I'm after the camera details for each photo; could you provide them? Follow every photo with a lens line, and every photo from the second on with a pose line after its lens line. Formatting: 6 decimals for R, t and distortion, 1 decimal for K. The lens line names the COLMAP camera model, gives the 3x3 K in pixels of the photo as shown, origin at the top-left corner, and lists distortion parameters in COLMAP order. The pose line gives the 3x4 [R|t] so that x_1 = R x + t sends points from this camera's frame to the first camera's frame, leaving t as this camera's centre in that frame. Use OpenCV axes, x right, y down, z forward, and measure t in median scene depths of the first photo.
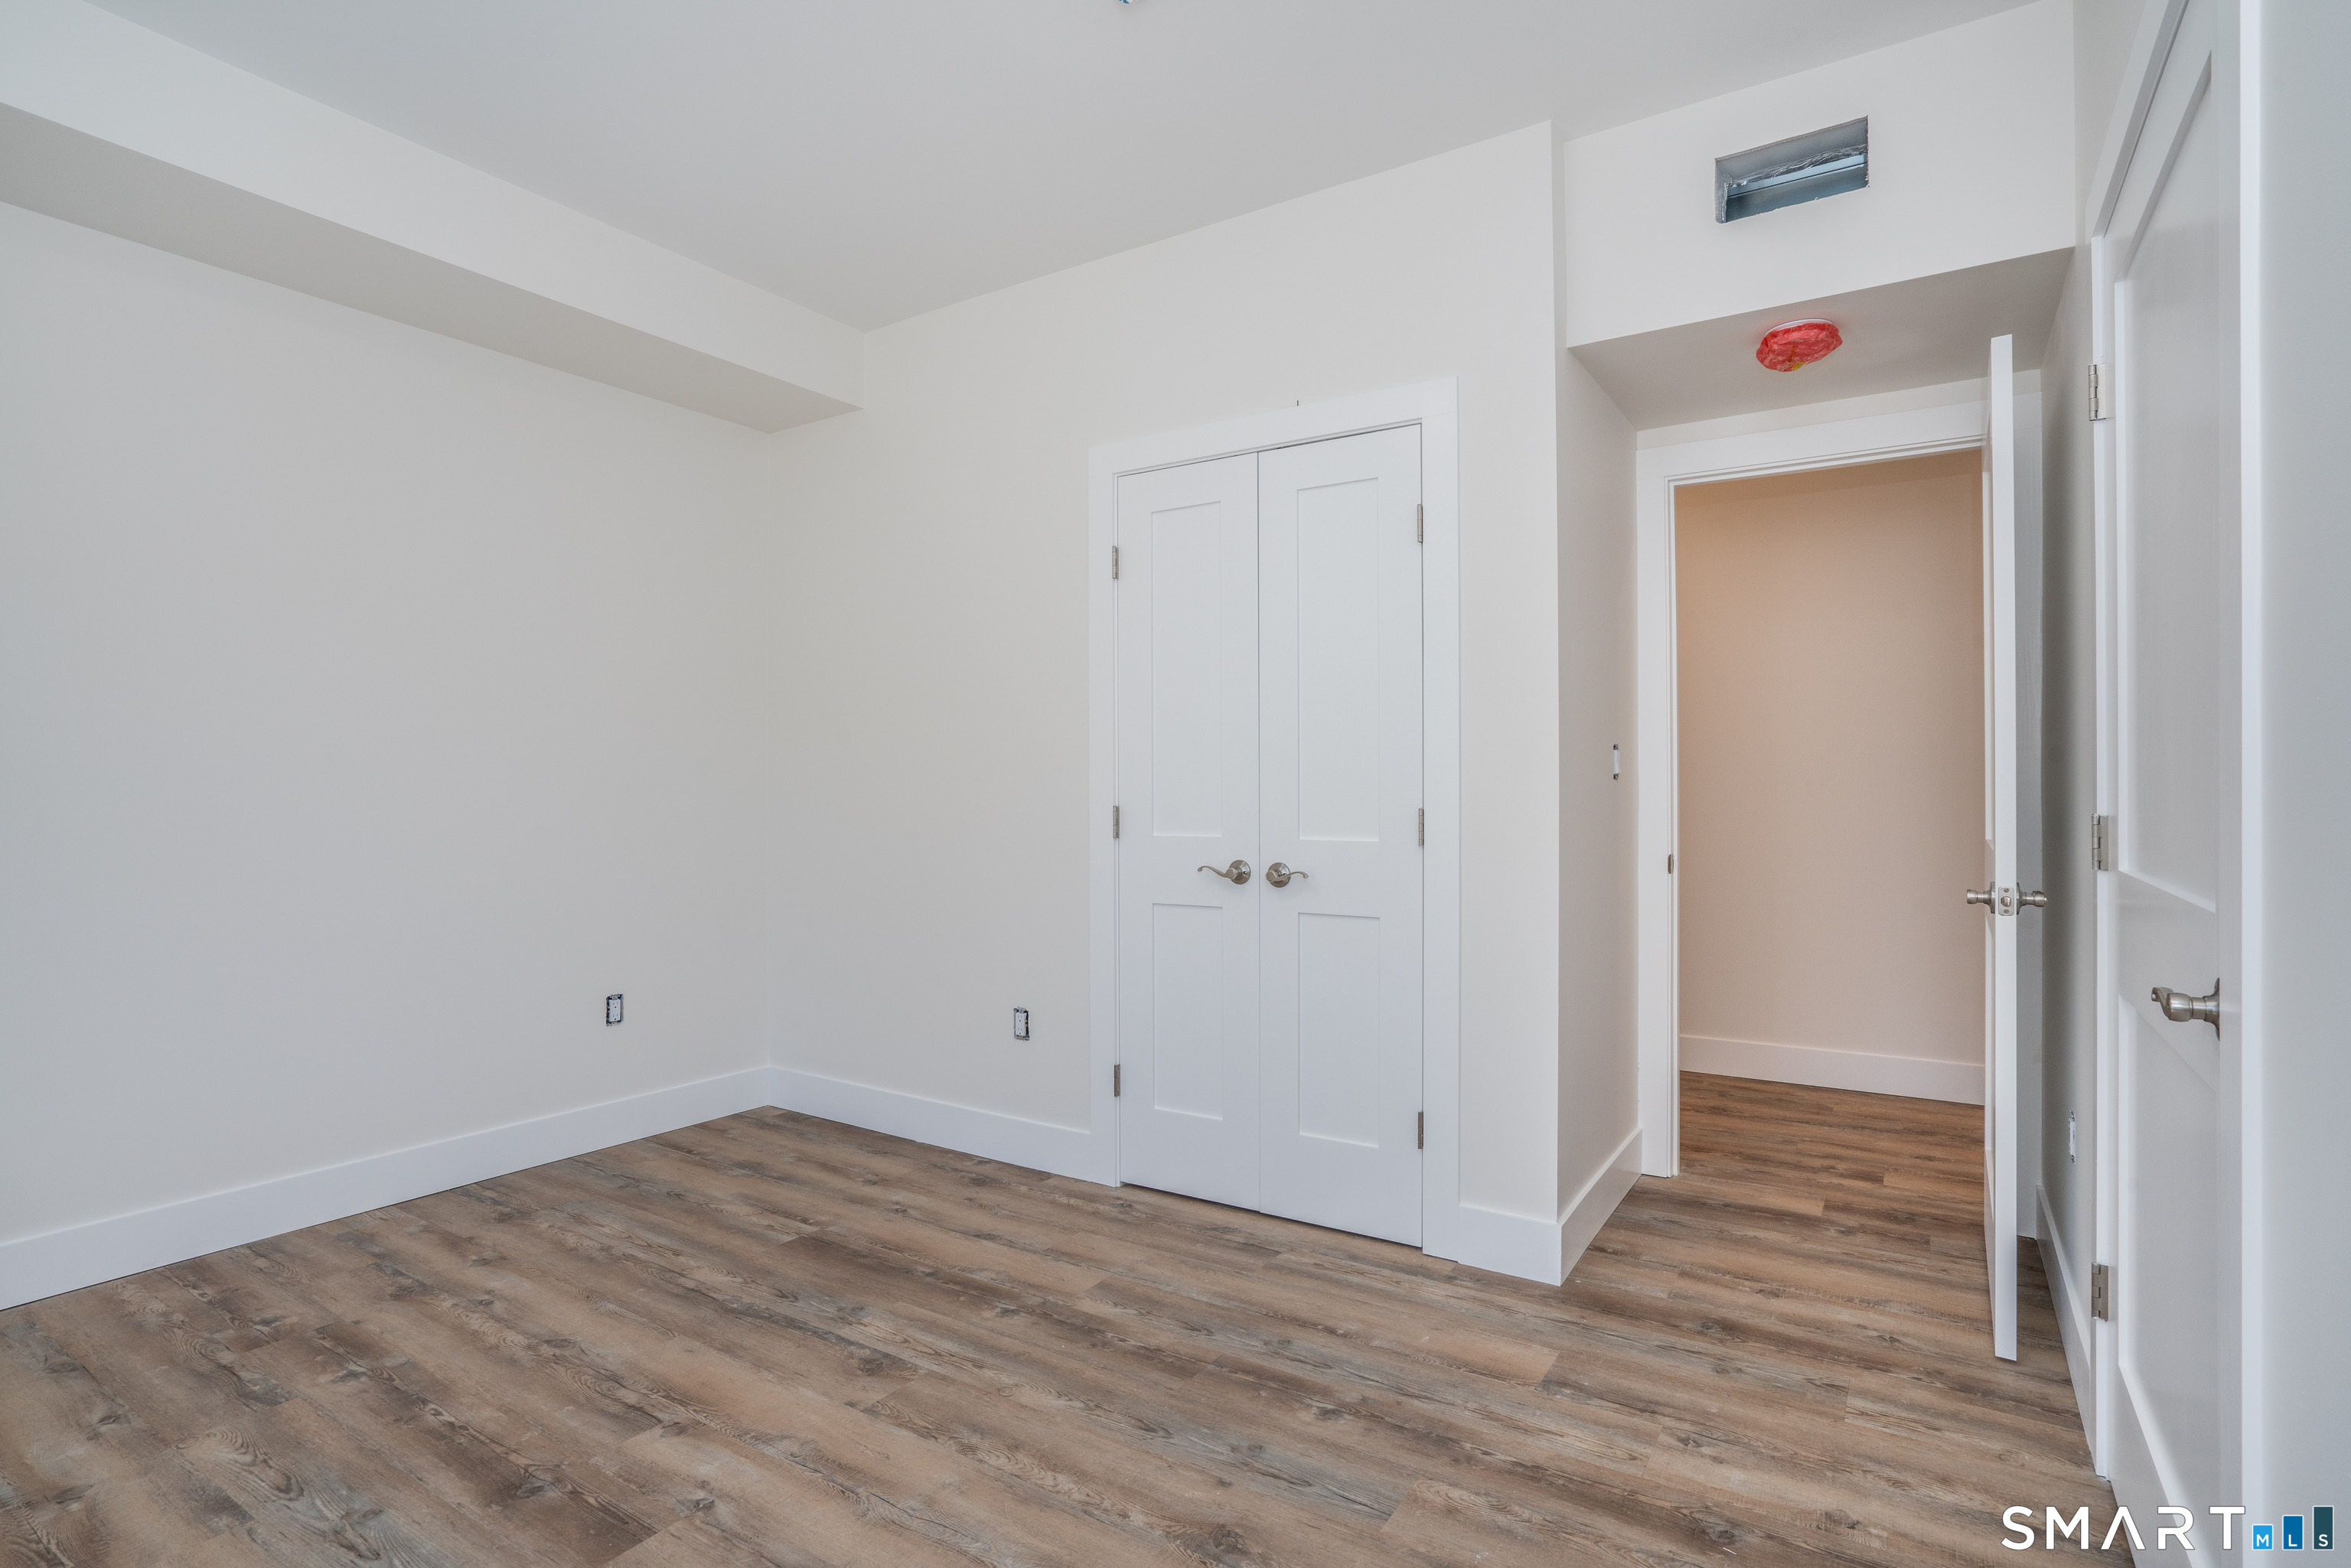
lens RADIAL K [[1168.0, 0, 1175.5], [0, 1168.0, 784.0], [0, 0, 1]] dist [-0.003913, 0.002117]
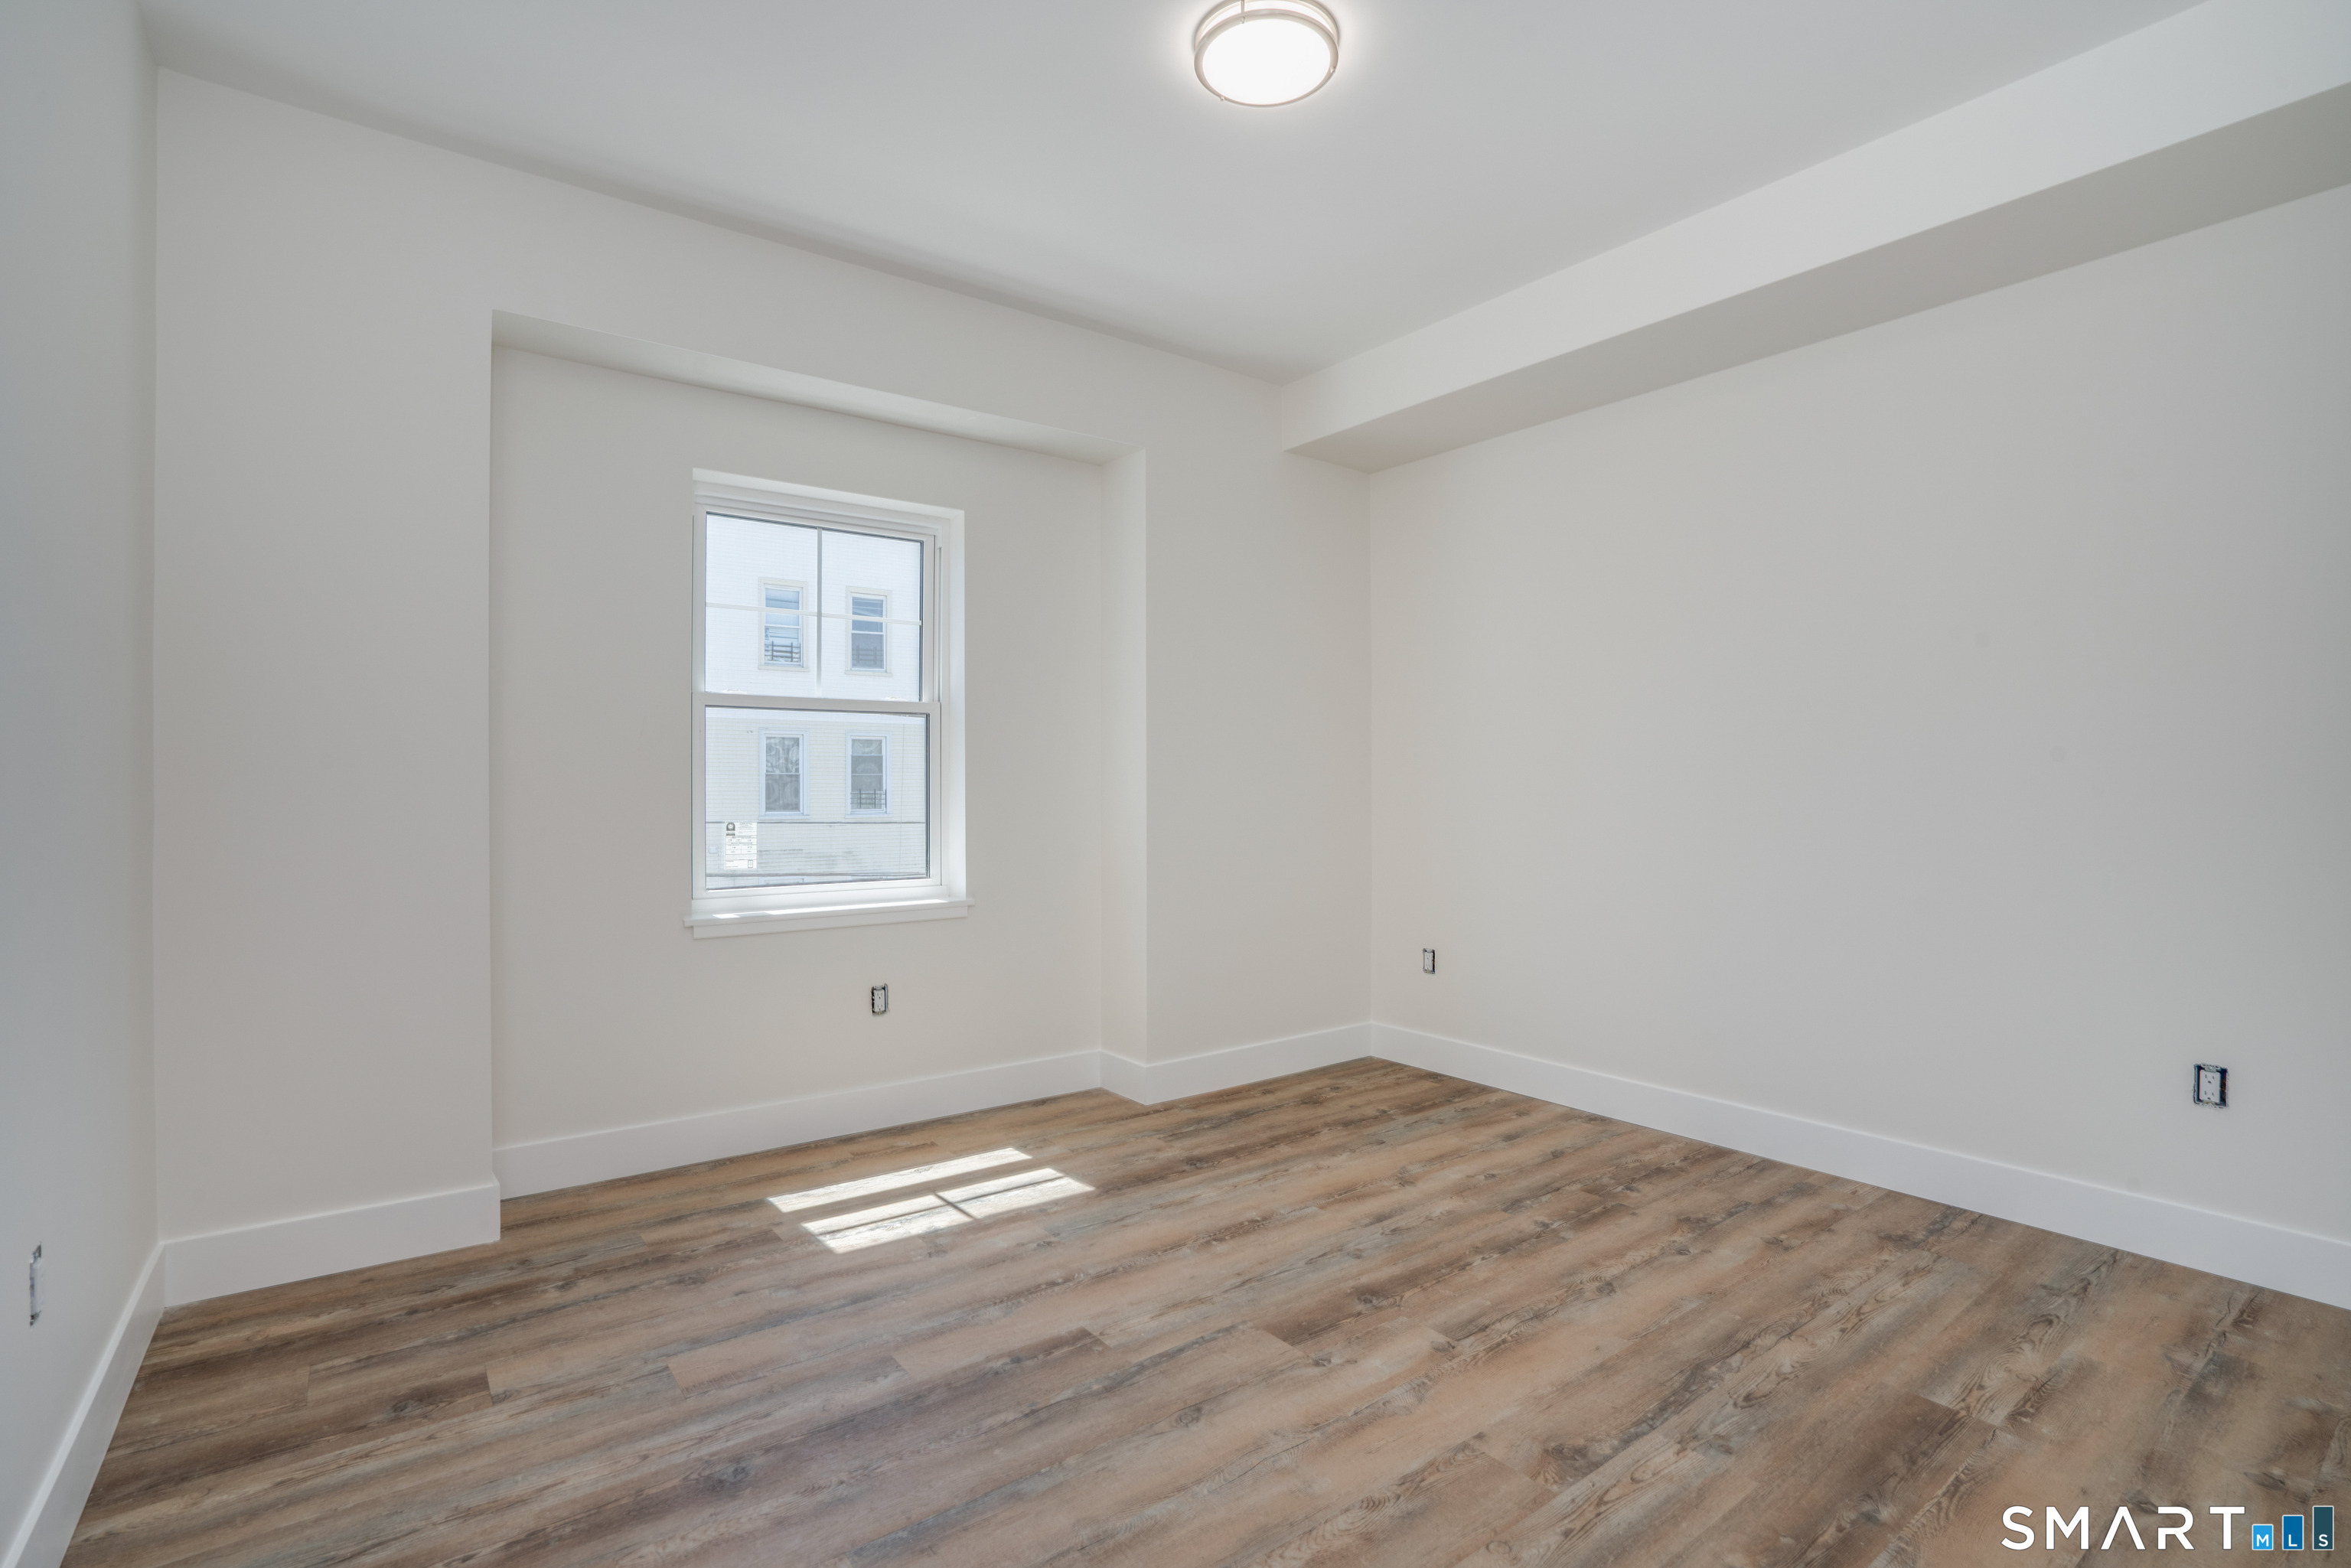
lens RADIAL K [[1168.0, 0, 1175.5], [0, 1168.0, 784.0], [0, 0, 1]] dist [-0.003913, 0.002117]
pose [[-0.352381, -0.002060, -0.935855, 0.578327], [0.004732, 0.999981, -0.003983, 0.021312], [0.935845, -0.005832, -0.352364, 0.965934]]
